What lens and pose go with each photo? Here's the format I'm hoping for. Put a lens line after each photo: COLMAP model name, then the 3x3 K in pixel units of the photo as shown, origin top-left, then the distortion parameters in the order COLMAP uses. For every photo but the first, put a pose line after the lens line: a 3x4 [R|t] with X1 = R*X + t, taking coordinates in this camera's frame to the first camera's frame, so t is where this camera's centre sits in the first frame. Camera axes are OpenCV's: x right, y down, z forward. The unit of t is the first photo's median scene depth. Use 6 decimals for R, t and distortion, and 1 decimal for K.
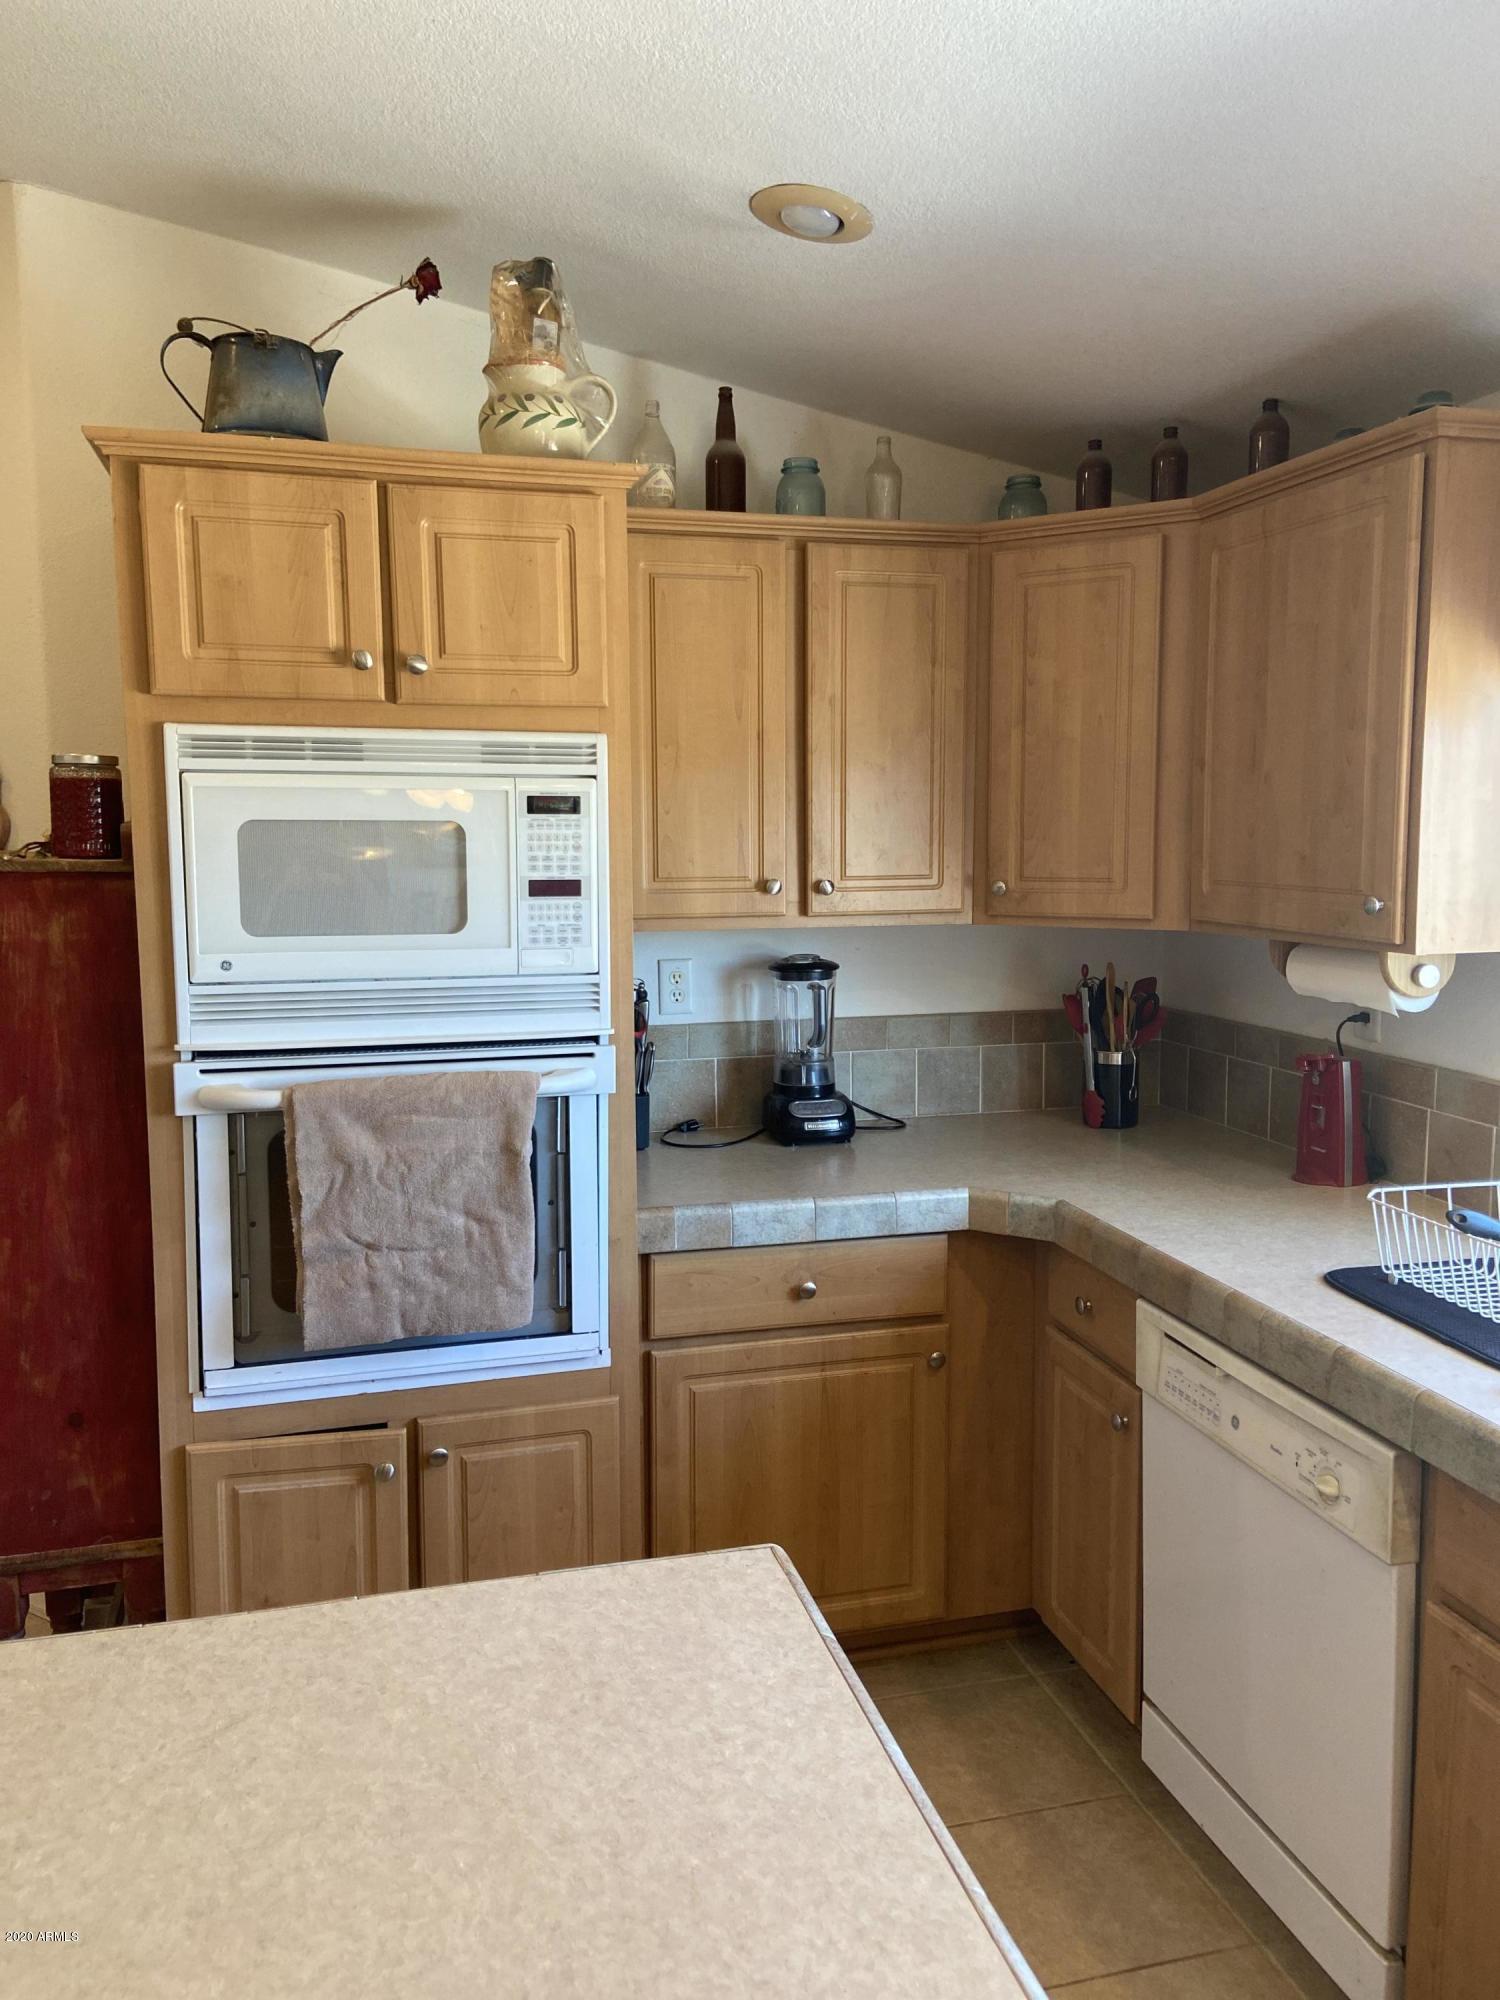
lens RADIAL K [[1505.3, 0, 738.2], [0, 1505.3, 993.7], [0, 0, 1]] dist [0.094111, -0.108643]
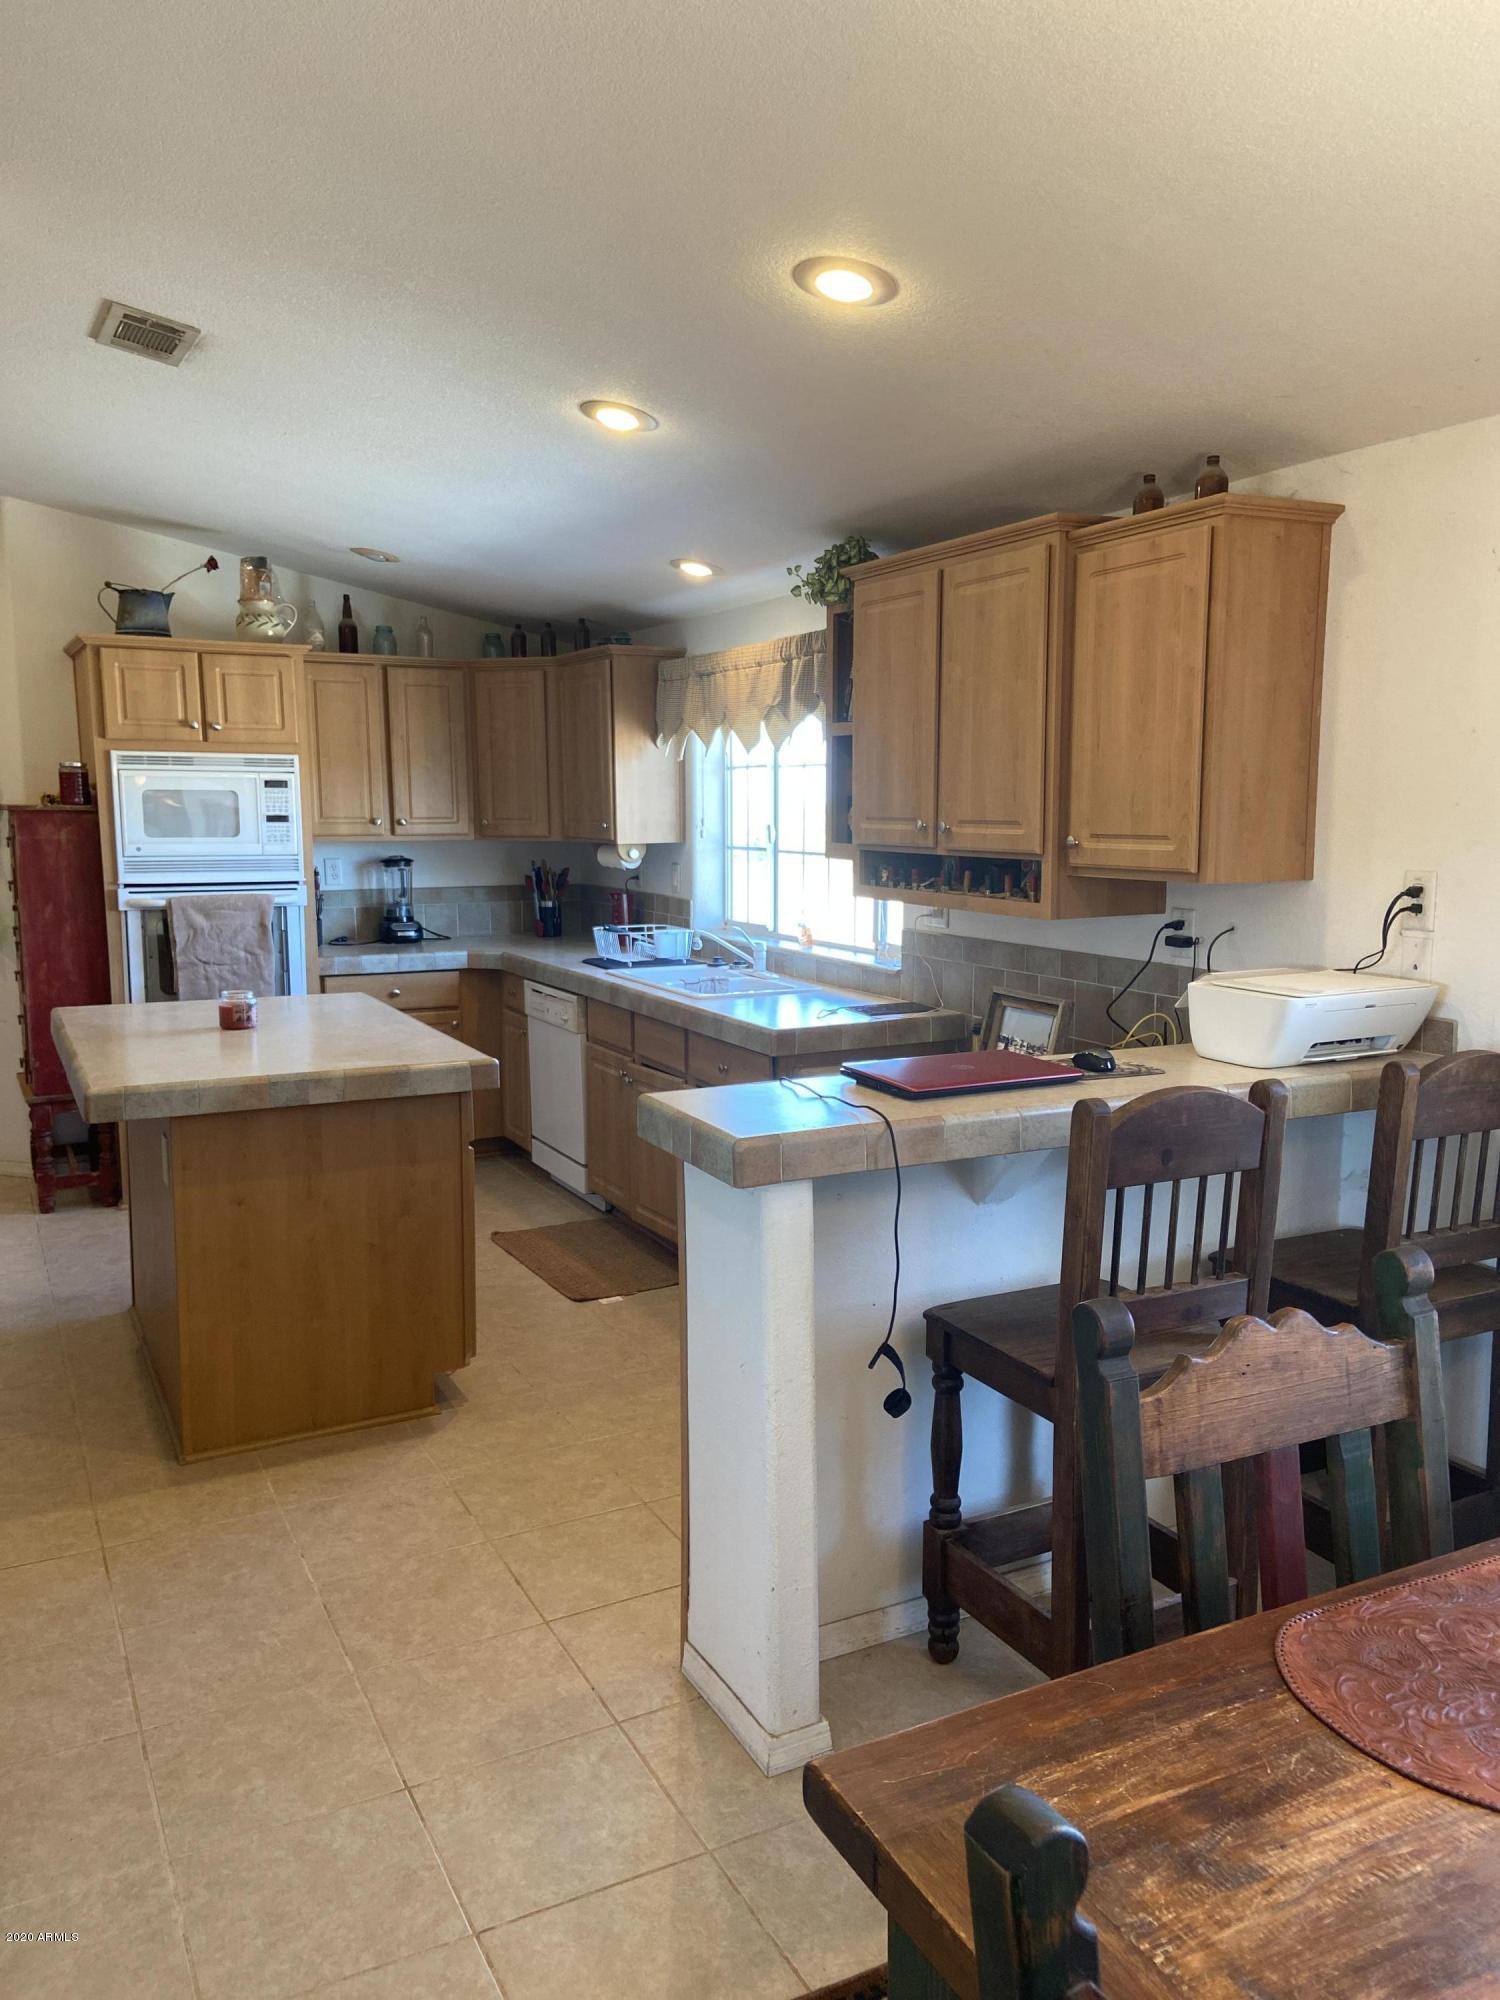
lens RADIAL K [[1505.3, 0, 769.1], [0, 1505.3, 1005.4], [0, 0, 1]] dist [0.094111, -0.108643]
pose [[0.973348, -0.029028, 0.227488, 0.081355], [0.023608, 0.999370, 0.026512, 0.180826], [-0.228114, -0.020435, 0.973420, -1.537248]]
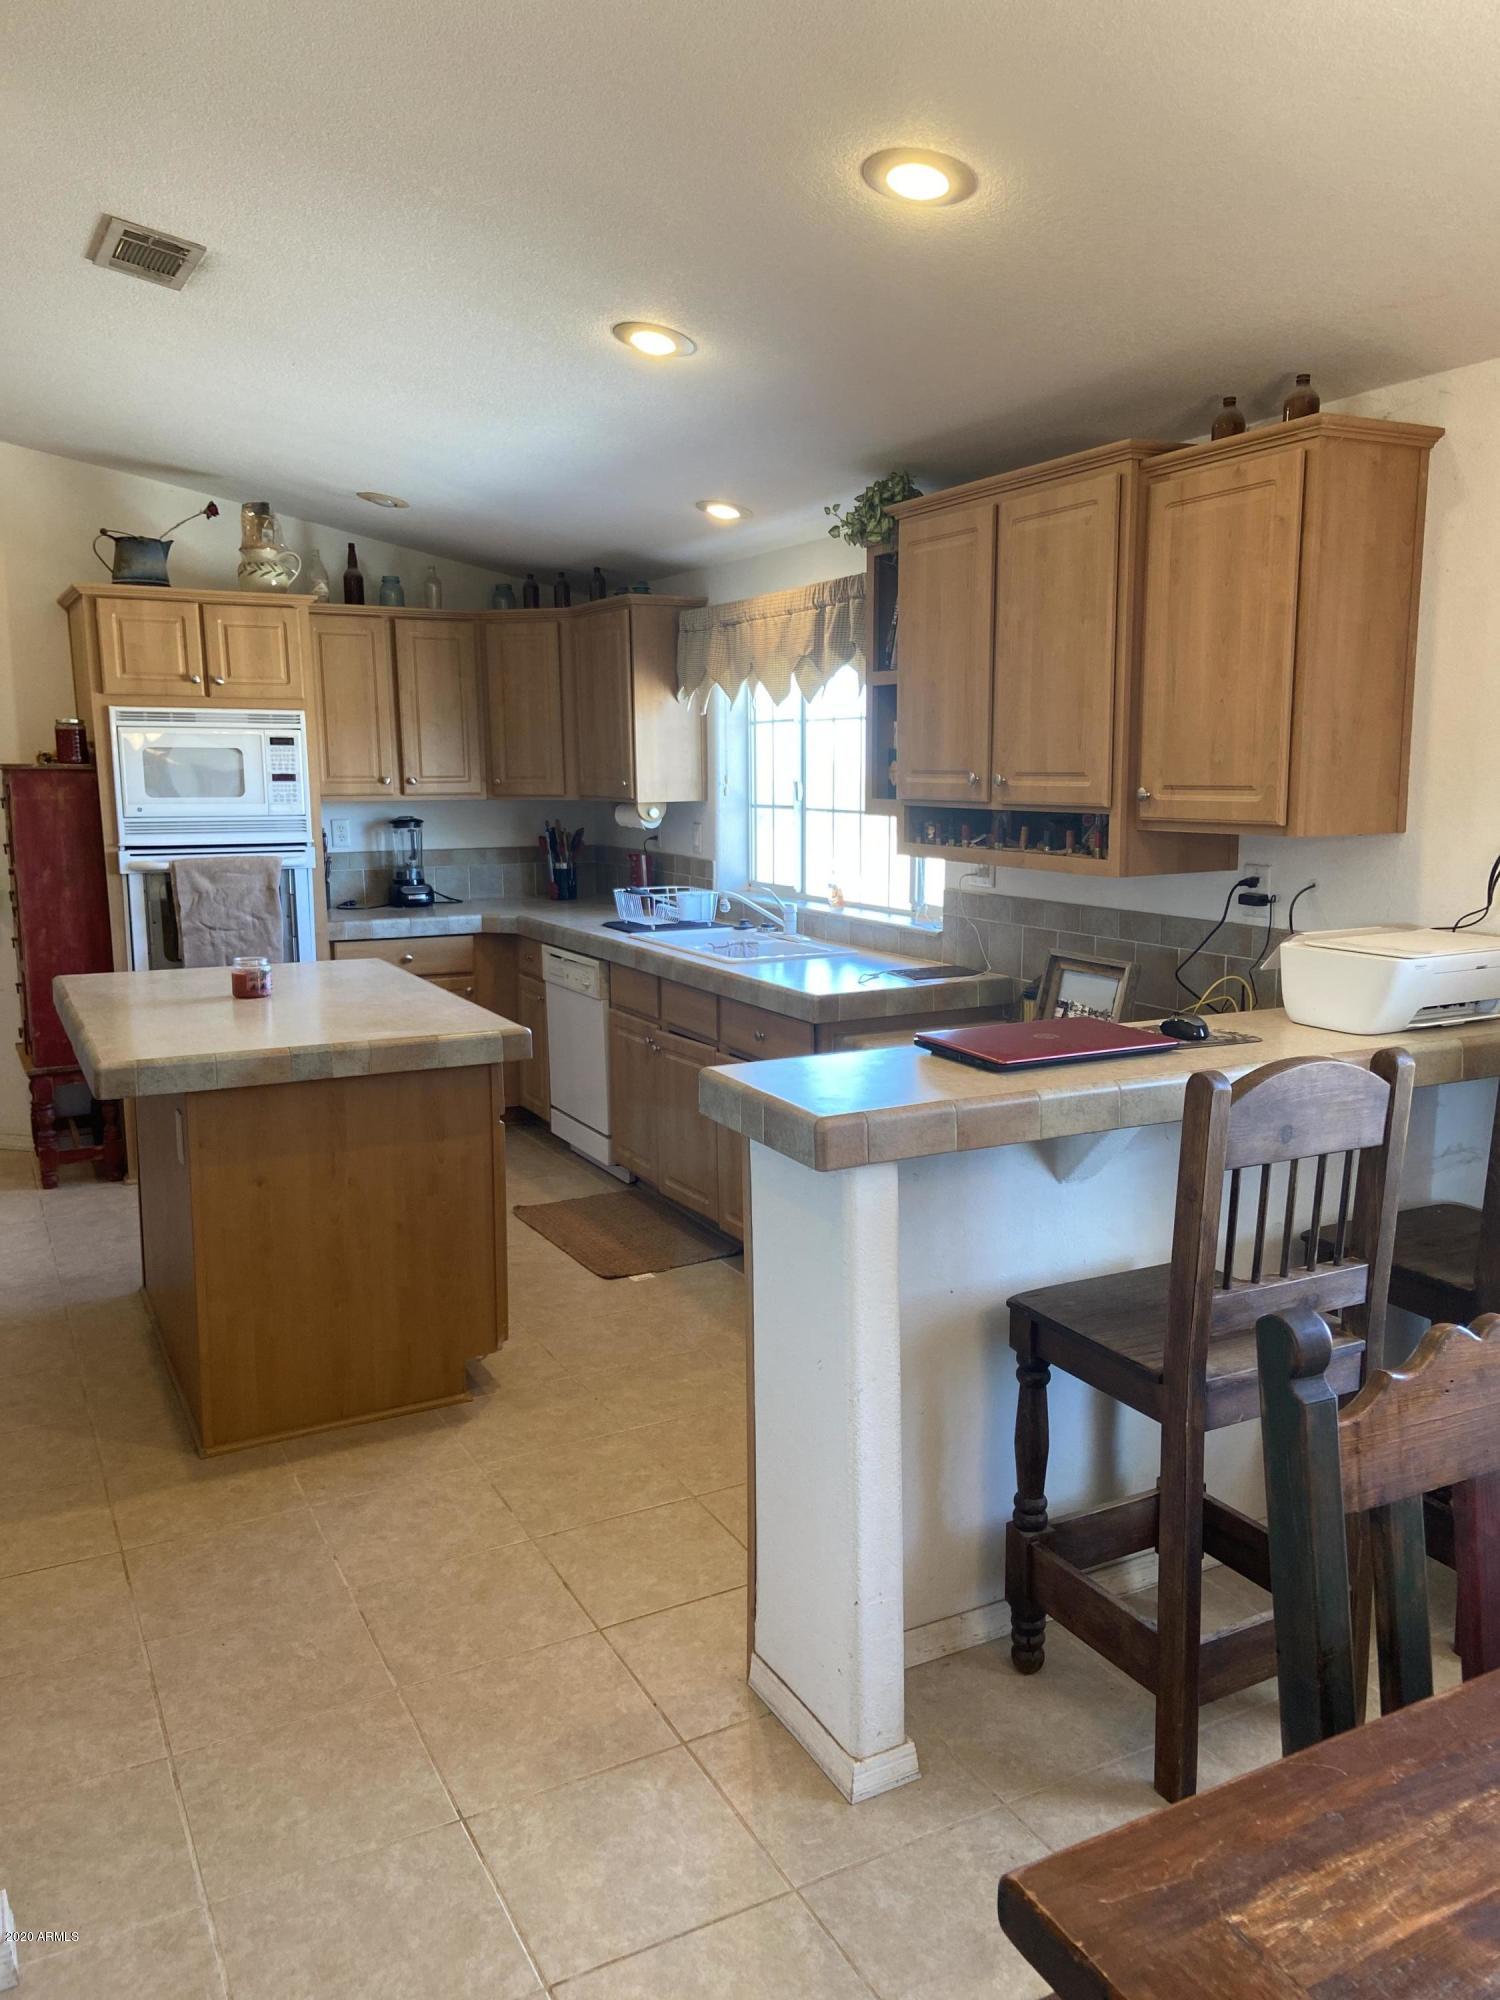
lens RADIAL K [[1505.3, 0, 775.6], [0, 1505.3, 998.1], [0, 0, 1]] dist [0.094111, -0.108643]
pose [[0.971333, -0.039093, 0.234487, 0.050658], [0.028977, 0.998501, 0.046437, 0.180053], [-0.235951, -0.038311, 0.971010, -1.444800]]
